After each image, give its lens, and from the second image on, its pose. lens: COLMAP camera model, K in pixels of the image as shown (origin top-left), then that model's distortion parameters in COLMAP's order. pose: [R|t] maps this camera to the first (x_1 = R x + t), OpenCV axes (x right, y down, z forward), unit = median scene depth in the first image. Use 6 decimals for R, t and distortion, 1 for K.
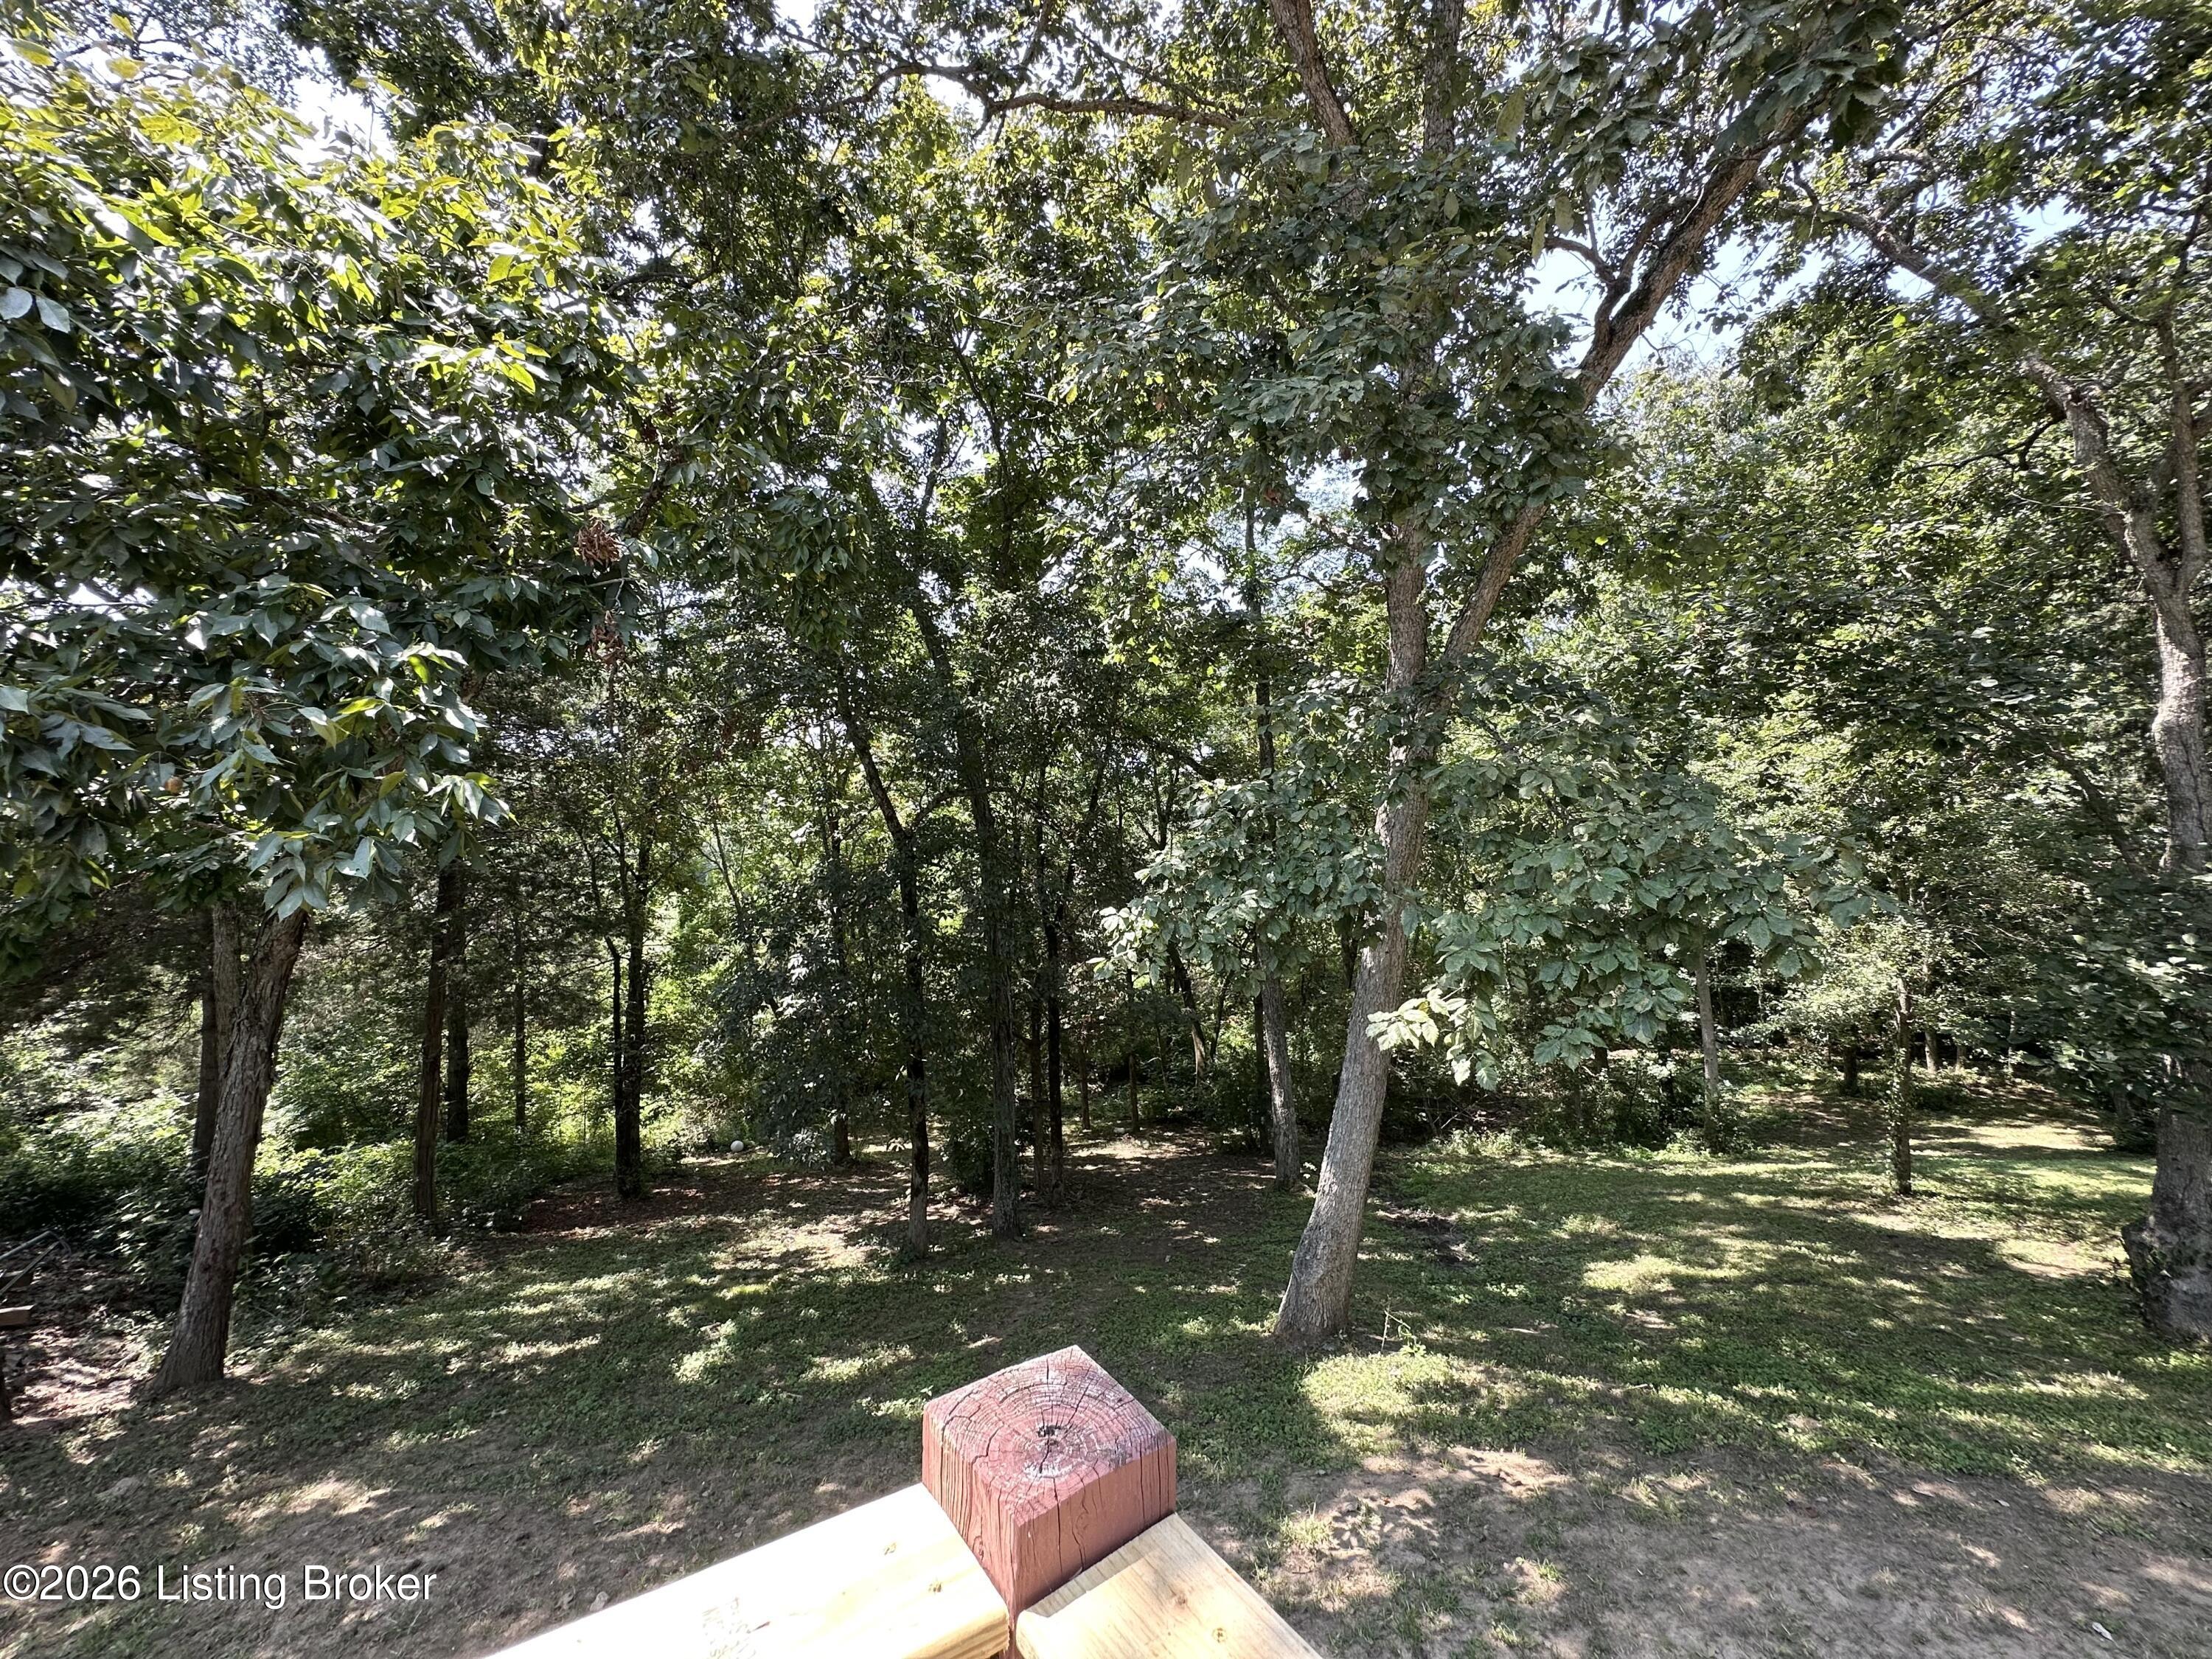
lens RADIAL K [[884.6, 0, 1103.4], [0, 884.6, 834.2], [0, 0, 1]] dist [-0.000046, 0.000633]
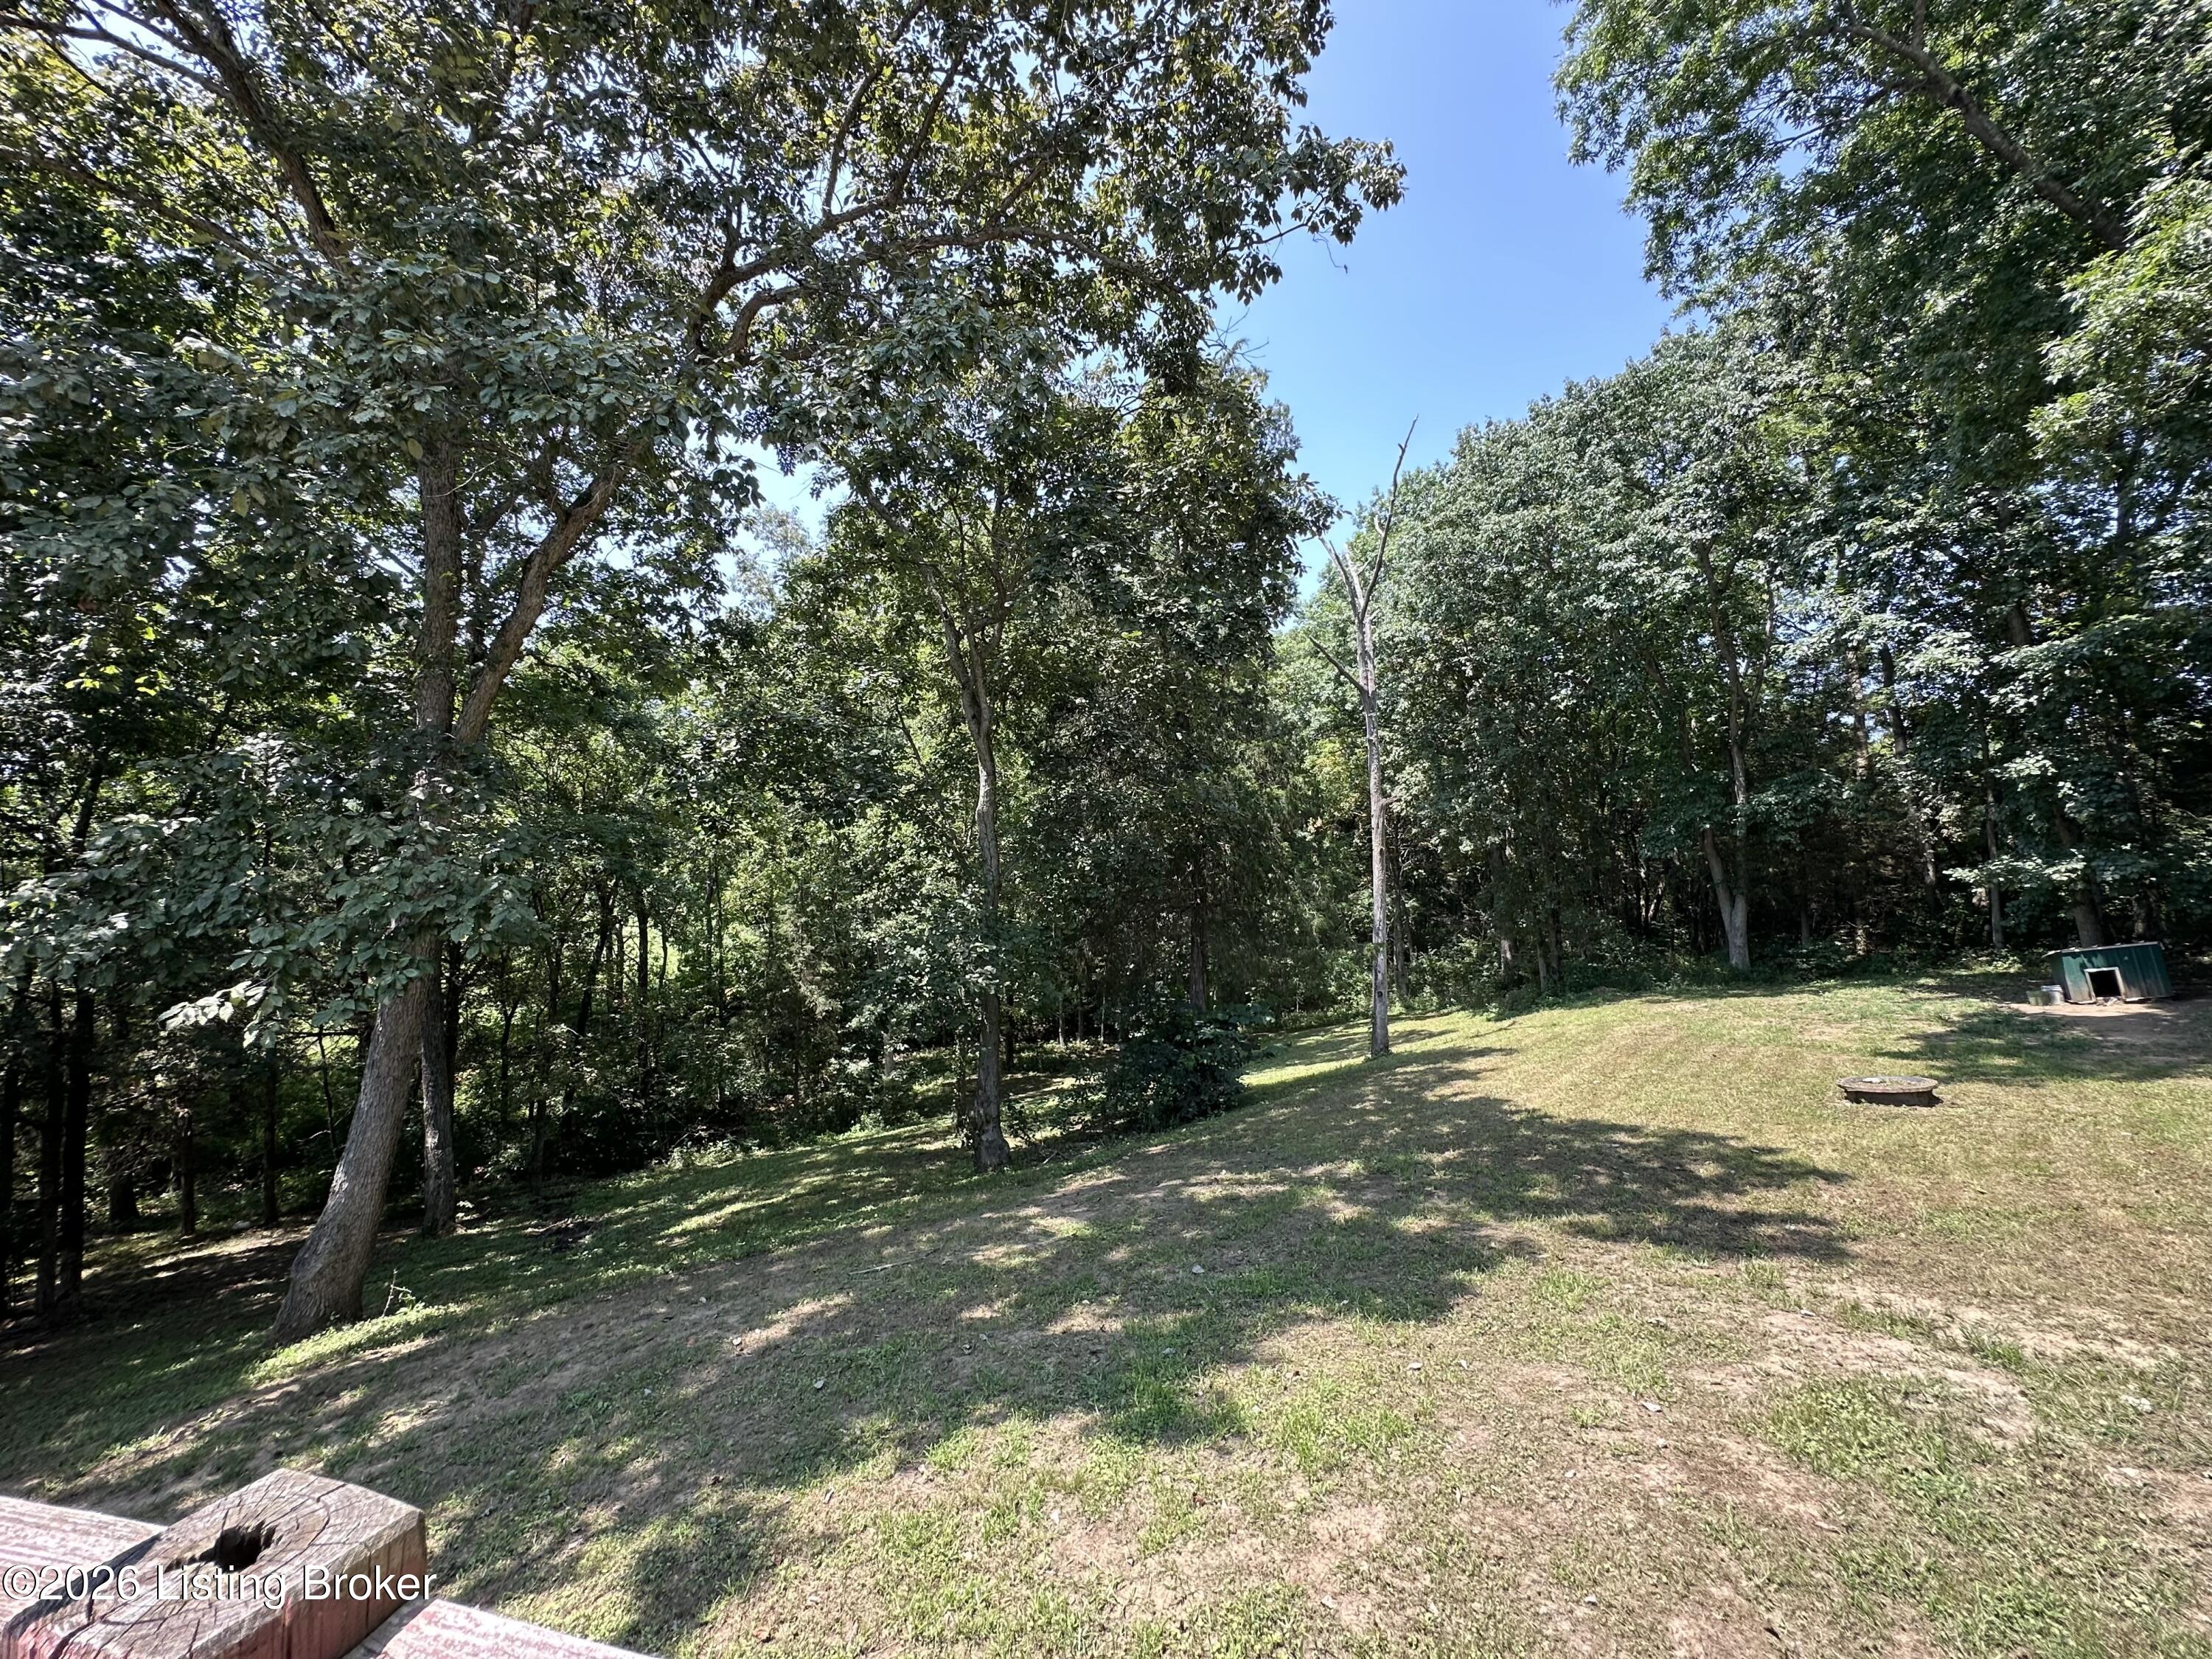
lens RADIAL K [[884.6, 0, 1108.3], [0, 884.6, 834.7], [0, 0, 1]] dist [-0.000046, 0.000633]
pose [[0.757581, 0.046486, 0.651084, 0.128488], [-0.020891, 0.998677, -0.046996, -0.005341], [-0.652407, 0.022002, 0.757550, -0.253405]]
